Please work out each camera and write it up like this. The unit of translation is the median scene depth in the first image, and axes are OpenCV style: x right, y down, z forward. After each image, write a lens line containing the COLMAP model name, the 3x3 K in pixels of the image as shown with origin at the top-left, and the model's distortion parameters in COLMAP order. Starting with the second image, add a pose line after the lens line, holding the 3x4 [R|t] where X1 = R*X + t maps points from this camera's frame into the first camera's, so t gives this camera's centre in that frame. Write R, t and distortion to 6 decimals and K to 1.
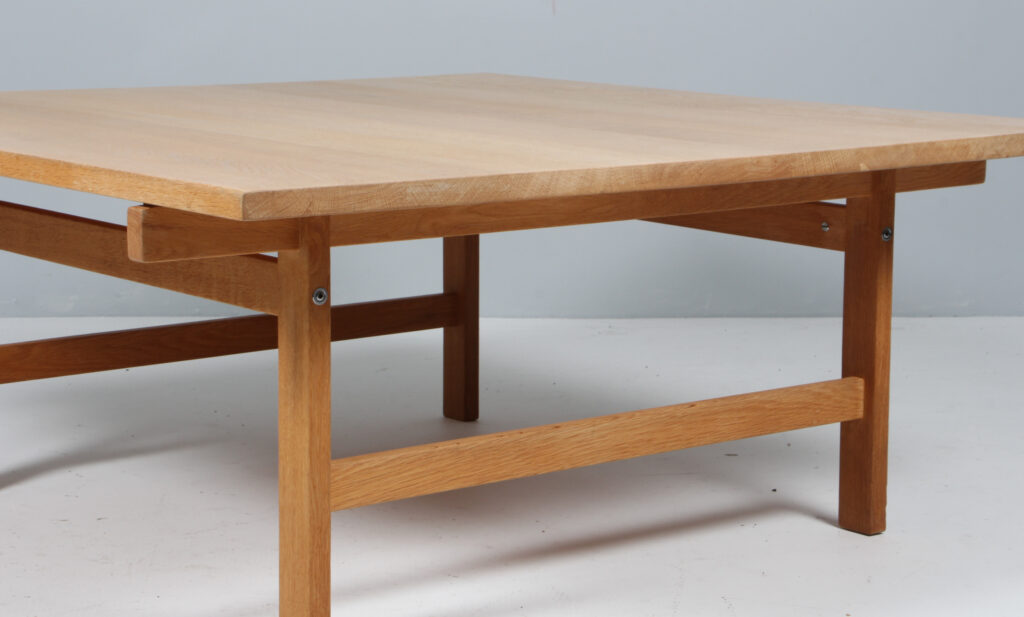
lens RADIAL K [[2388.9, 0, 515.1], [0, 2388.9, 294.0], [0, 0, 1]] dist [0.315178, -0.169815]
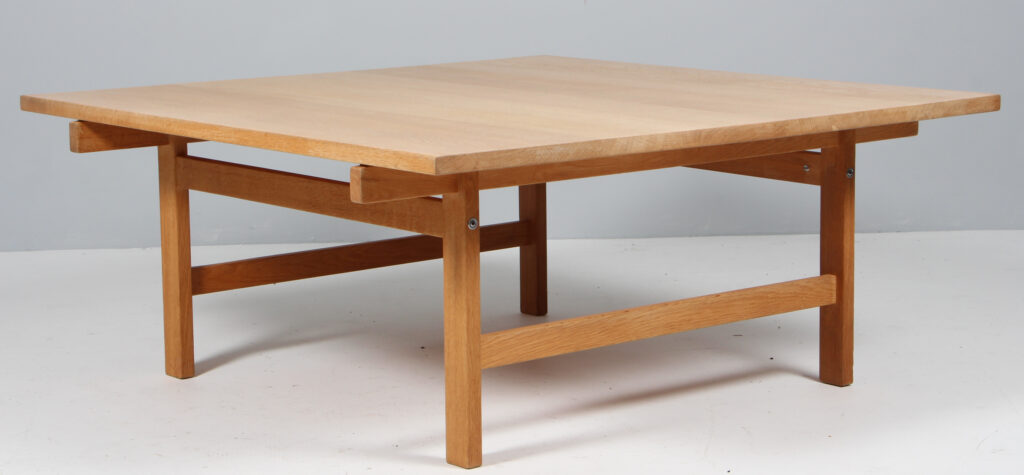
lens RADIAL K [[2229.4, 0, 510.1], [0, 2229.4, 202.0], [0, 0, 1]] dist [0.219115, -0.060997]
pose [[0.999761, -0.019206, 0.010453, -0.071751], [0.019301, 0.999772, -0.009086, 0.000481], [-0.010276, 0.009285, 0.999904, -0.380186]]
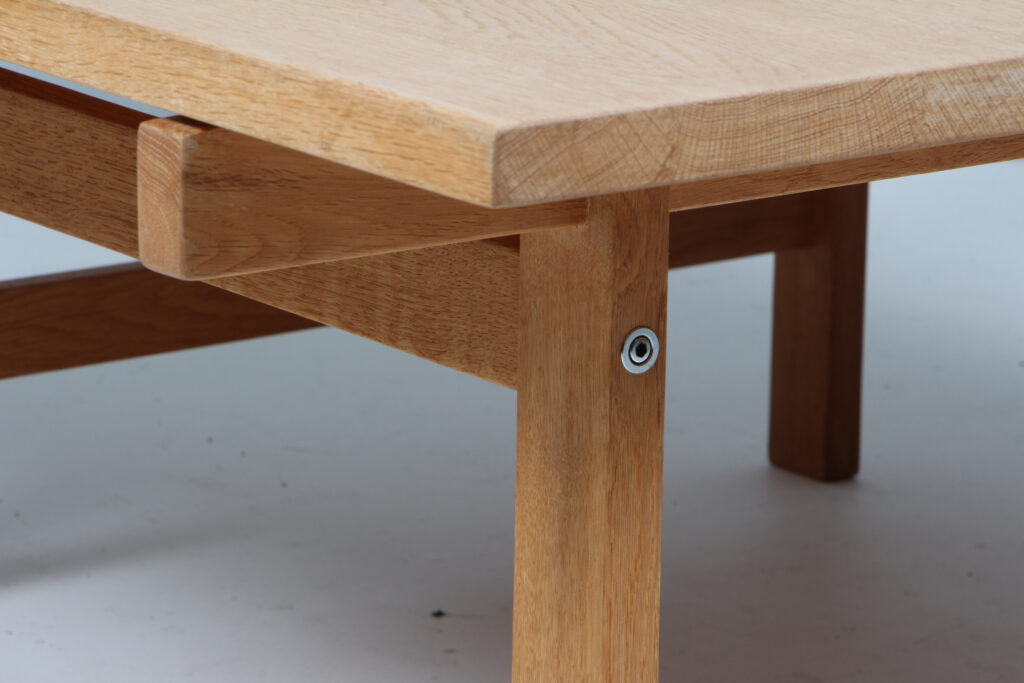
lens RADIAL K [[4969.3, 0, 512.0], [0, 4969.3, 341.5], [0, 0, 1]] dist [1.365446, -1.339138]
pose [[0.999657, 0.015223, -0.021300, -0.083911], [-0.013243, 0.995835, 0.090204, -0.068334], [0.022584, -0.089891, 0.995696, 0.236716]]
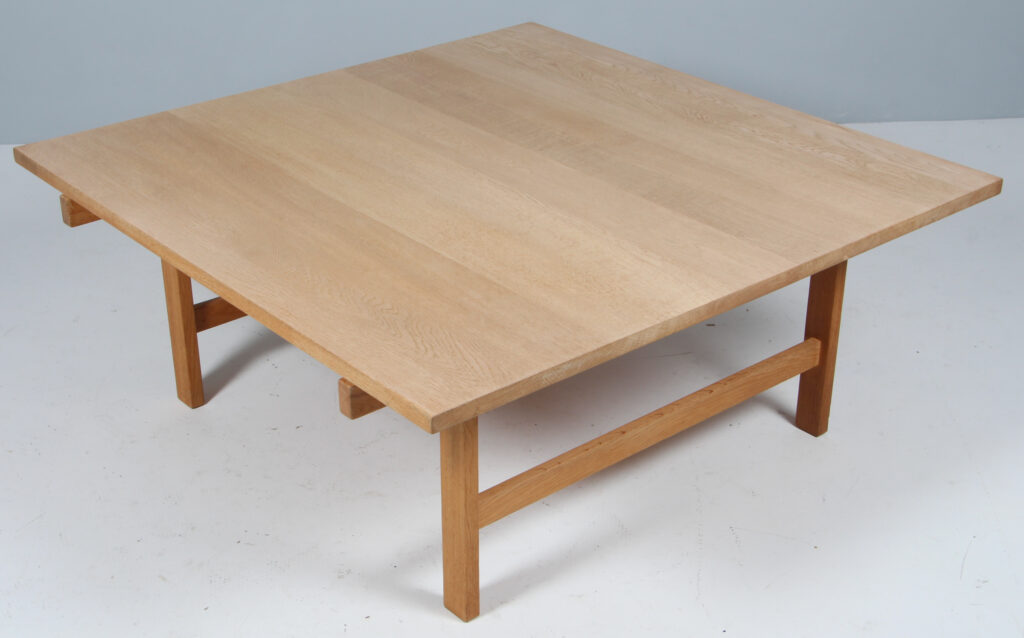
lens RADIAL K [[1501.0, 0, 498.7], [0, 1501.0, 339.5], [0, 0, 1]] dist [0.006549, 0.142854]
pose [[0.999683, -0.018746, 0.016817, -0.078414], [0.012171, 0.944225, 0.329075, -0.323132], [-0.022048, -0.328766, 0.944154, 0.180906]]
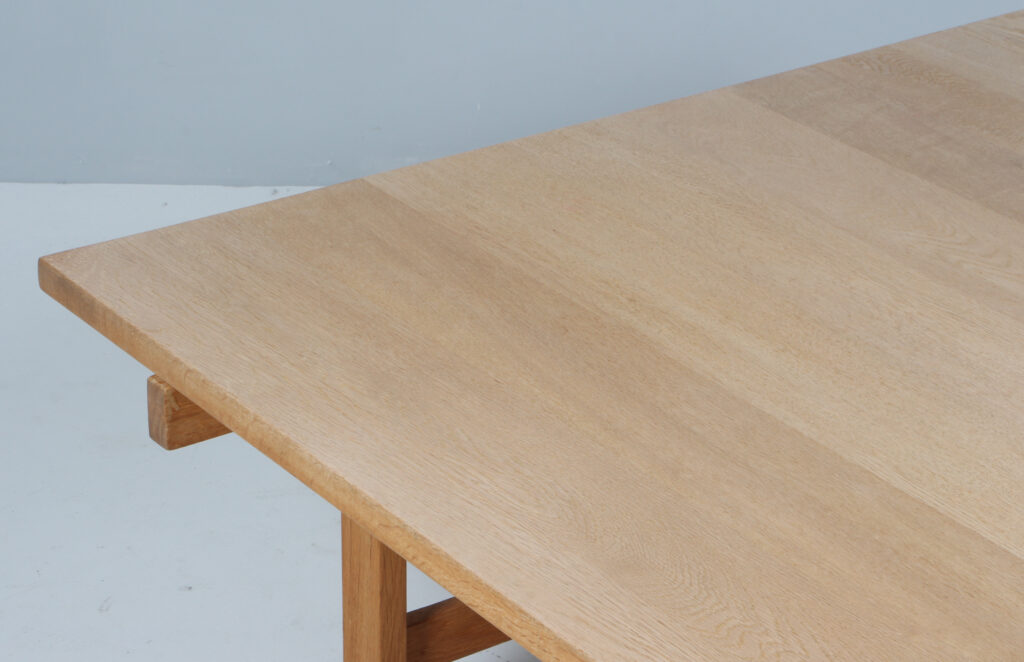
lens RADIAL K [[2936.1, 0, 476.0], [0, 2936.1, 289.3], [0, 0, 1]] dist [0.293089, 0.656944]
pose [[0.997673, 0.025824, -0.063105, -0.207194], [-0.008100, 0.963840, 0.266357, -0.346745], [0.067702, -0.265226, 0.961807, 0.348624]]
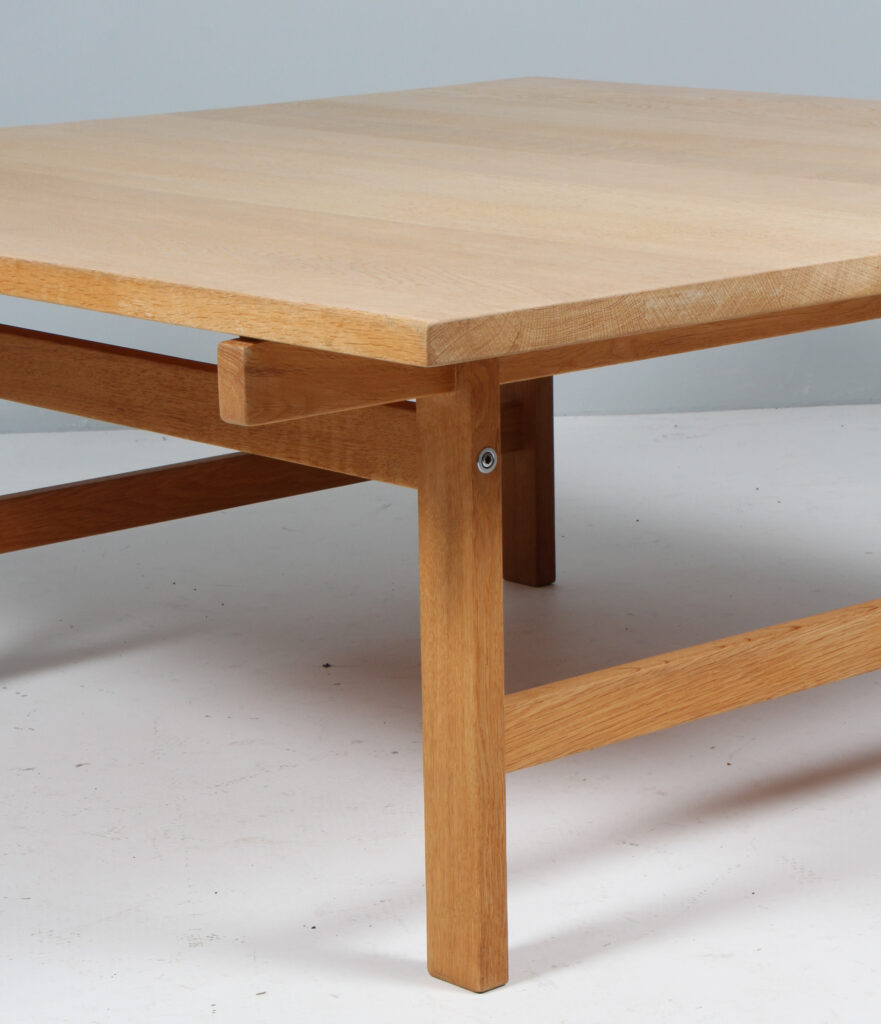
lens RADIAL K [[3209.0, 0, 414.5], [0, 3209.0, 510.4], [0, 0, 1]] dist [0.219340, 2.117952]
pose [[0.998701, -0.036092, 0.035960, -0.133011], [0.033875, 0.997595, 0.060463, -0.039556], [-0.038056, -0.059167, 0.997522, 0.105120]]
